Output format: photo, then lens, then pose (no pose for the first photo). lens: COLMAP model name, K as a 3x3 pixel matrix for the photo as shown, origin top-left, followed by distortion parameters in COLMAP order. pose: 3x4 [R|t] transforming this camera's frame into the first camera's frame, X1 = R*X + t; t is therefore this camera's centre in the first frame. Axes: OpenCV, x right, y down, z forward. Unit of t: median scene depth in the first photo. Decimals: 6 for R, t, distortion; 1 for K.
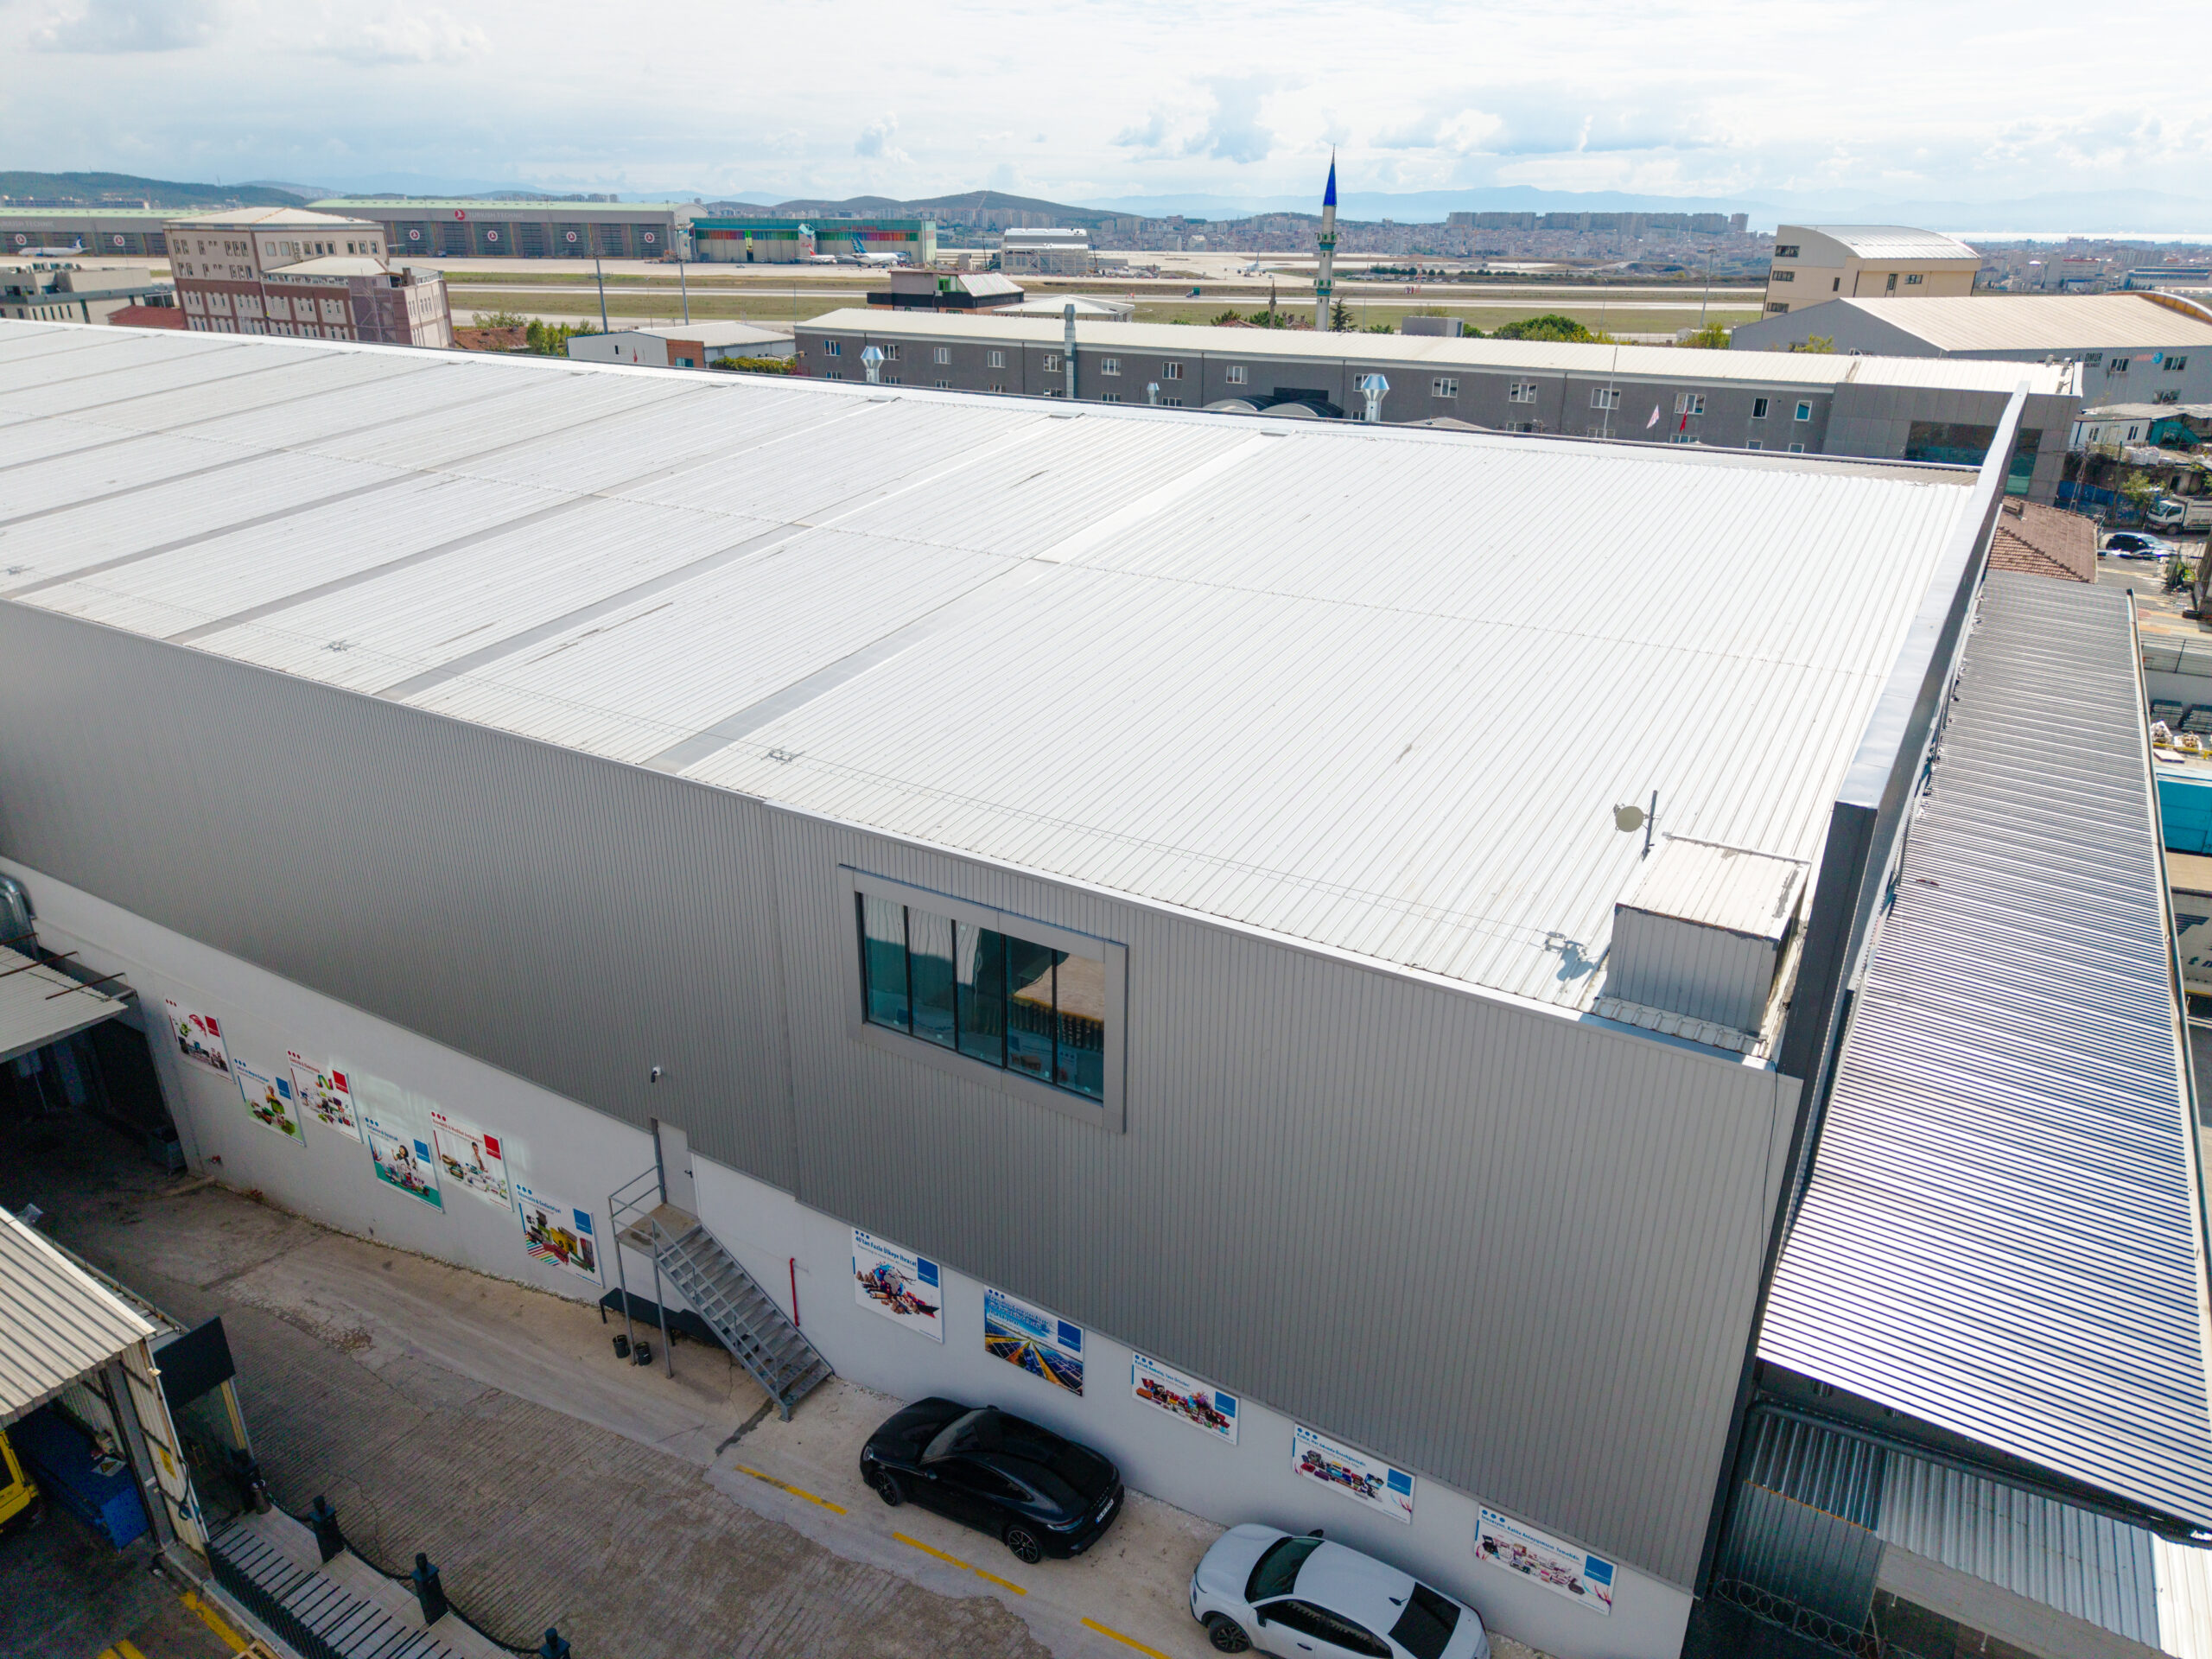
lens RADIAL K [[1479.3, 0, 1096.7], [0, 1479.3, 833.0], [0, 0, 1]] dist [0.021991, -0.020194]
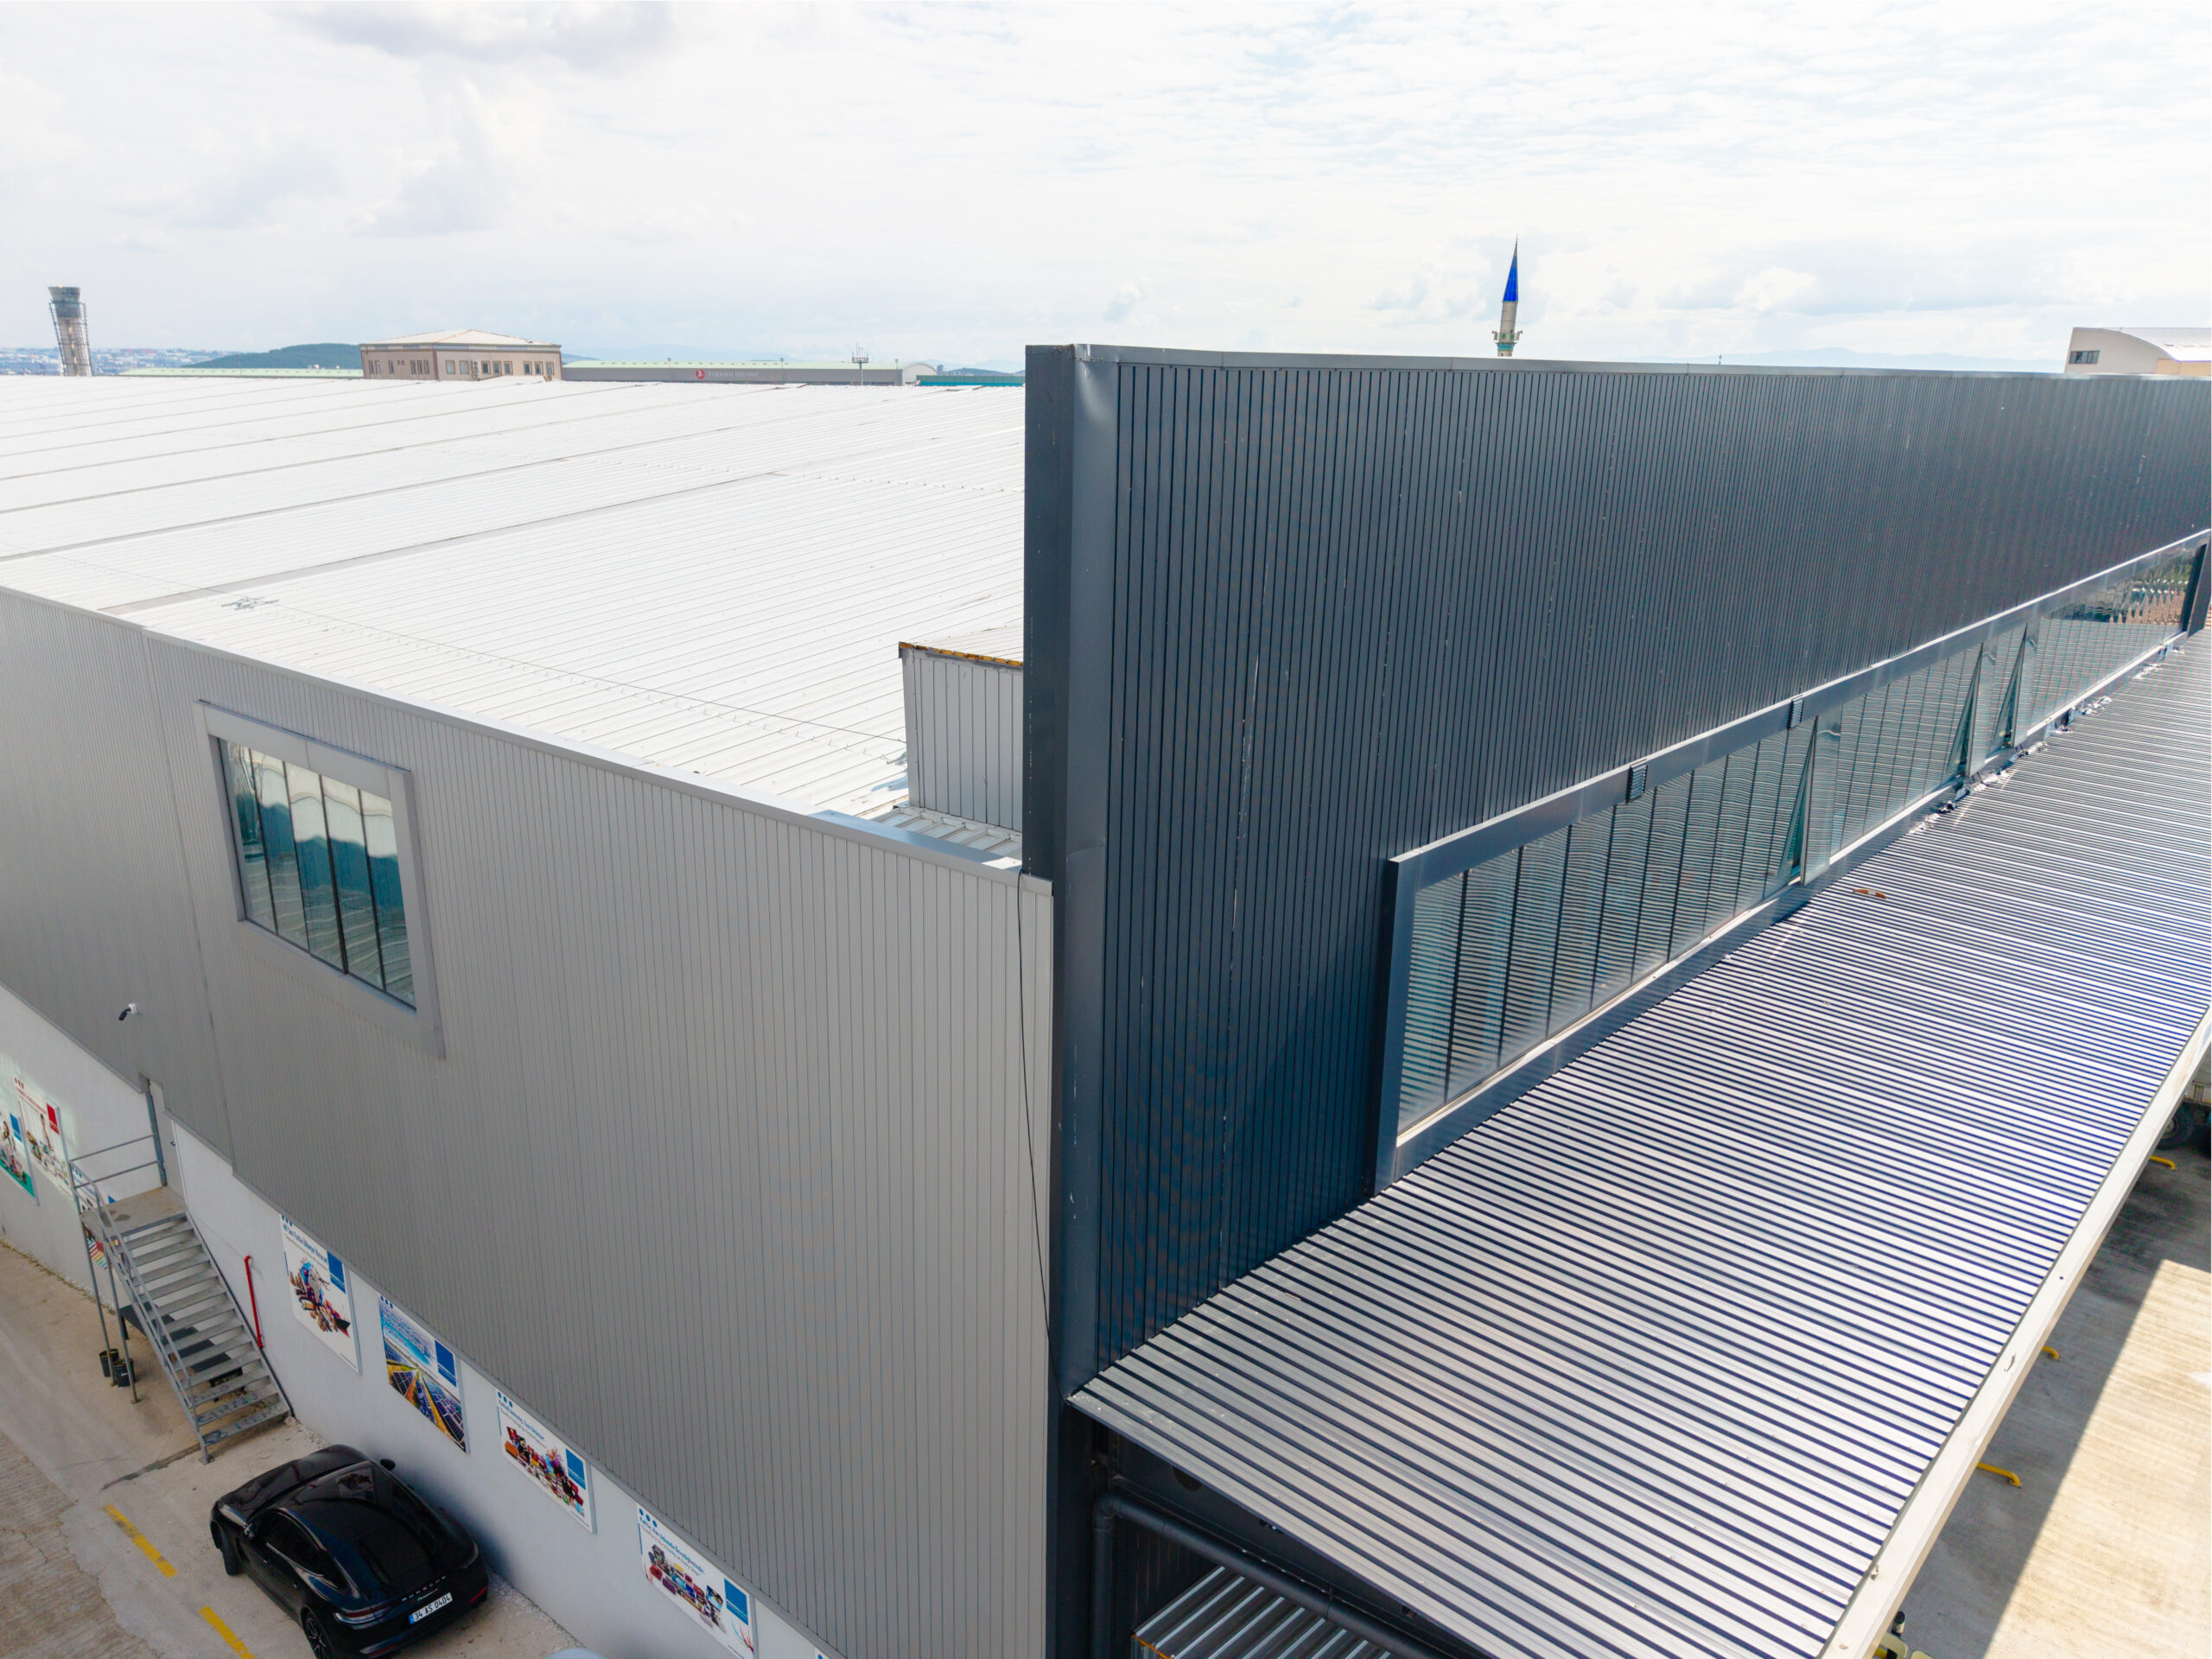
lens RADIAL K [[1573.1, 0, 1004.0], [0, 1573.1, 885.2], [0, 0, 1]] dist [0.029411, -0.031730]
pose [[0.981508, 0.054653, -0.183454, 0.364491], [-0.068751, 0.995077, -0.071384, 0.135796], [0.178650, 0.082677, 0.980433, 0.255643]]
